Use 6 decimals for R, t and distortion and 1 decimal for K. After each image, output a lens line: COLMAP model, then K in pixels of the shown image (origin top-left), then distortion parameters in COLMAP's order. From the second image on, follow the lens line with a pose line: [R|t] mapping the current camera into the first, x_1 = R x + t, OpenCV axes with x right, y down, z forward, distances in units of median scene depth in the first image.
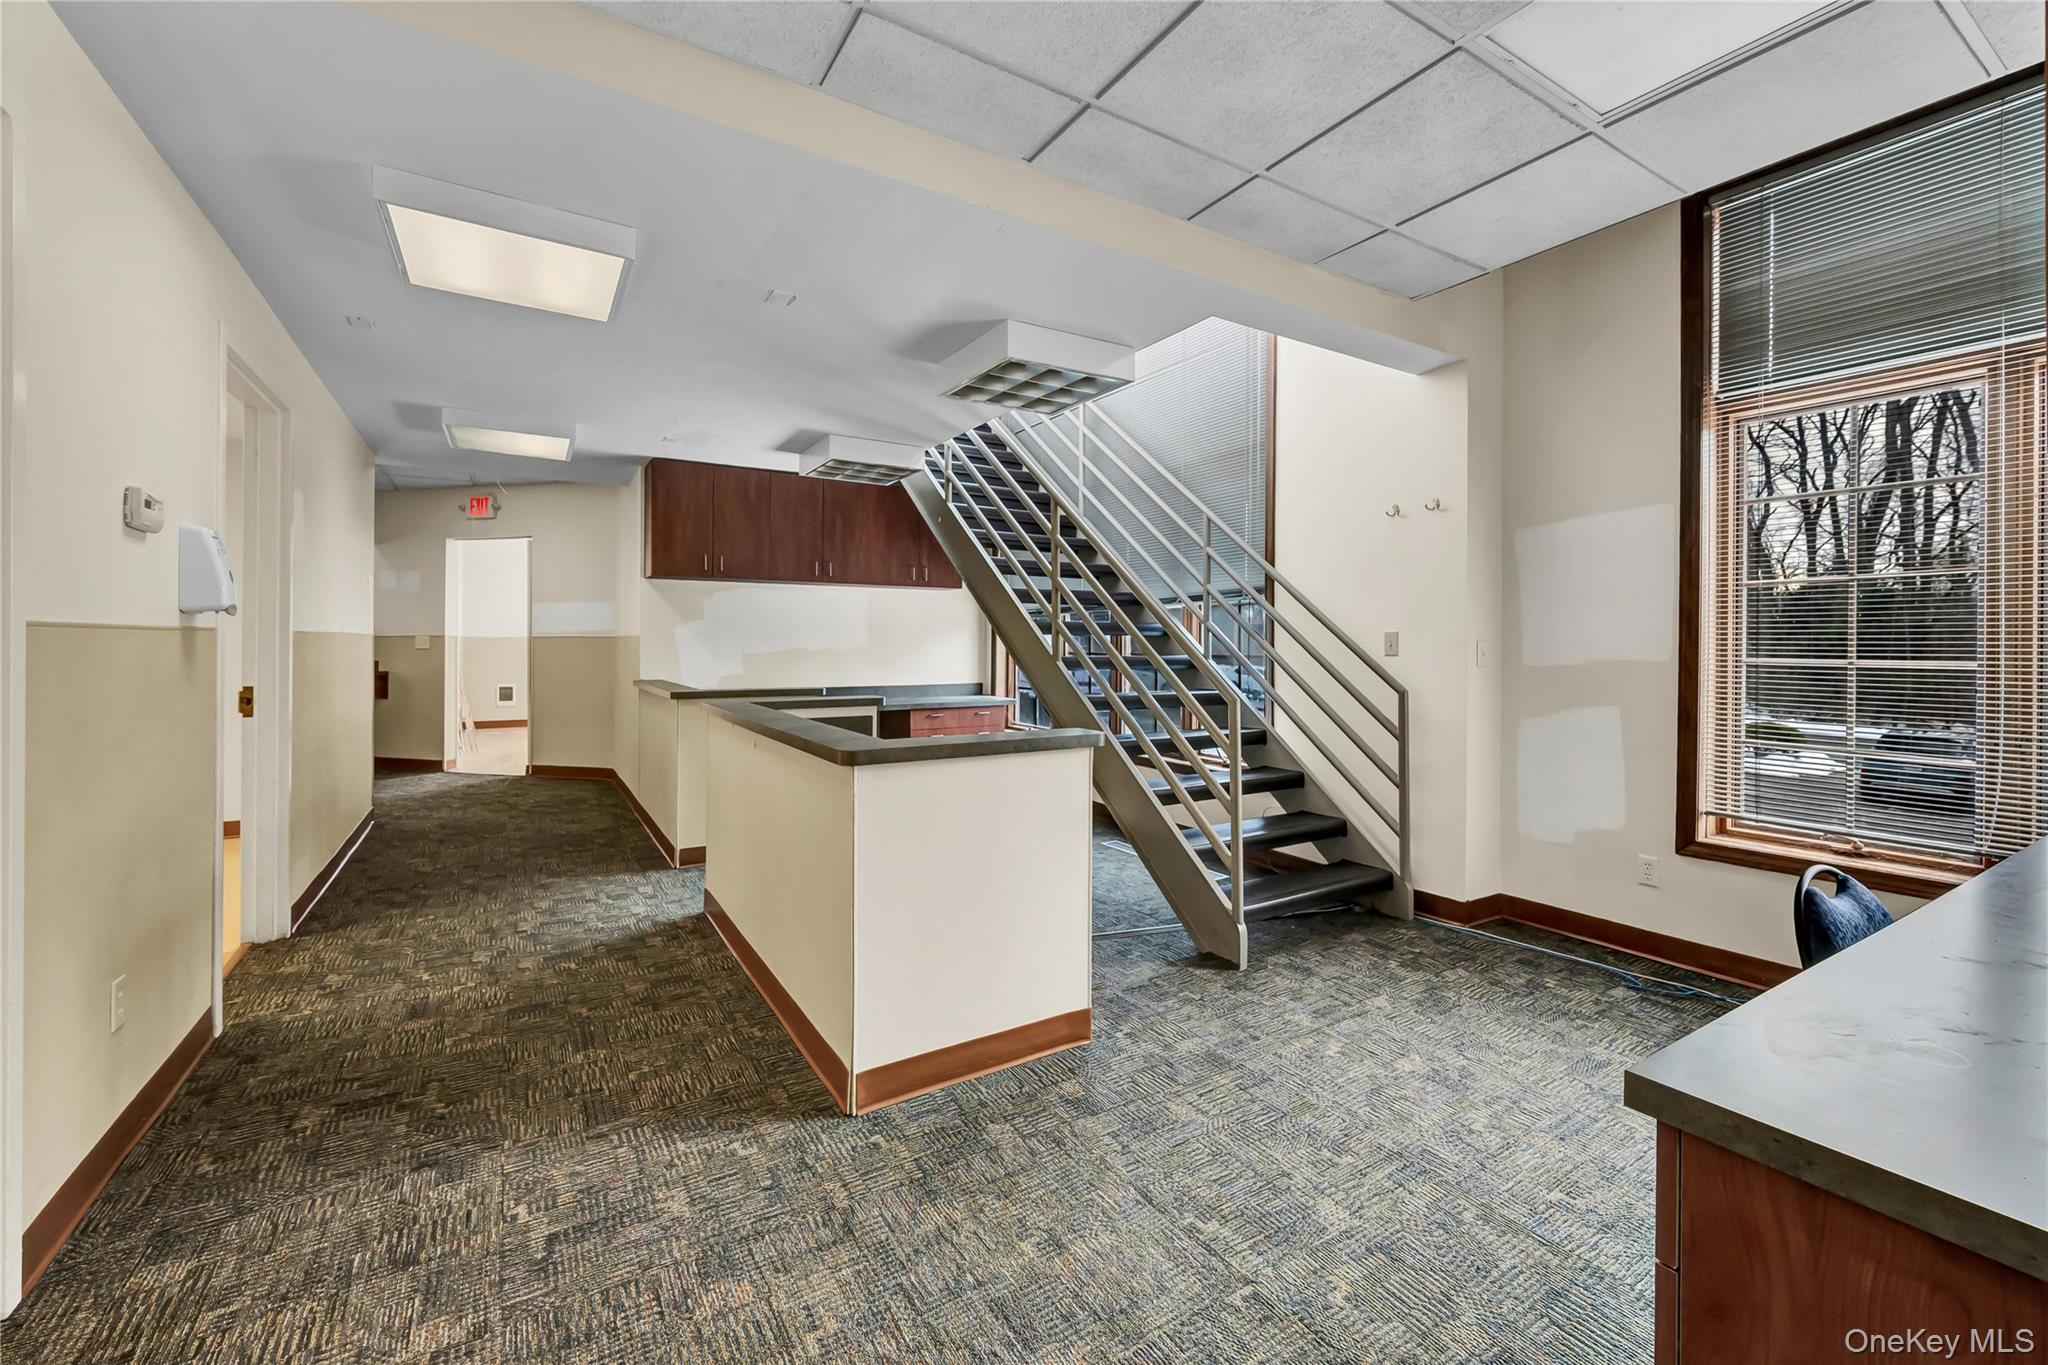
lens RADIAL K [[829.1, 0, 1021.2], [0, 829.1, 649.1], [0, 0, 1]] dist [0.000506, 0.000145]
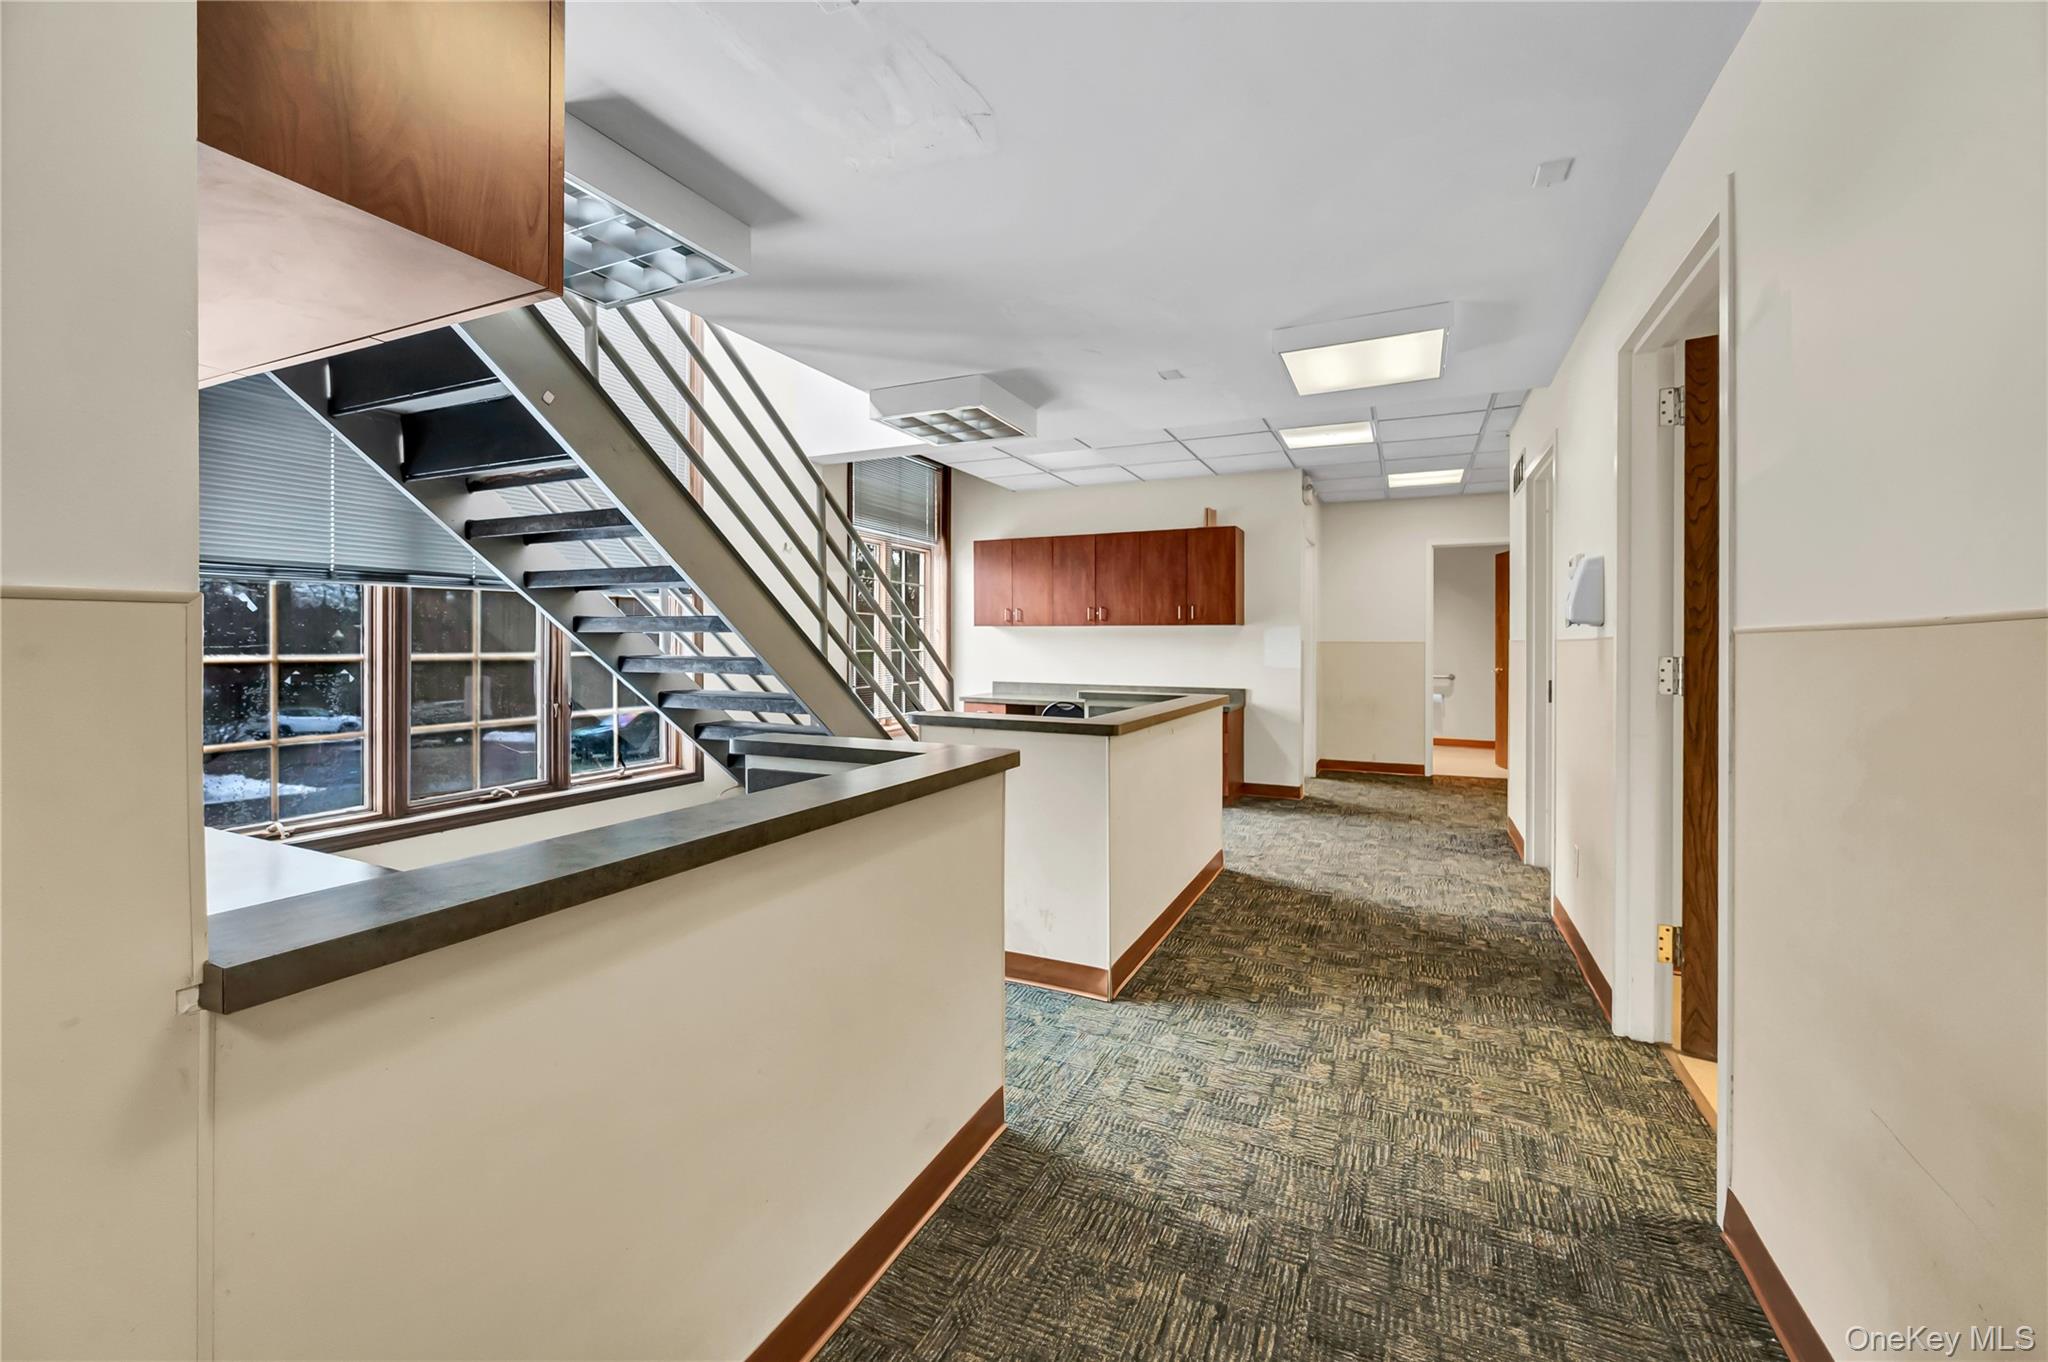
lens RADIAL K [[829.1, 0, 1021.2], [0, 829.1, 647.6], [0, 0, 1]] dist [0.000506, 0.000145]
pose [[-0.549545, -0.009269, 0.835413, -1.231598], [-0.000879, 0.999944, 0.010516, -0.017789], [-0.835464, 0.005044, -0.549522, 1.888965]]
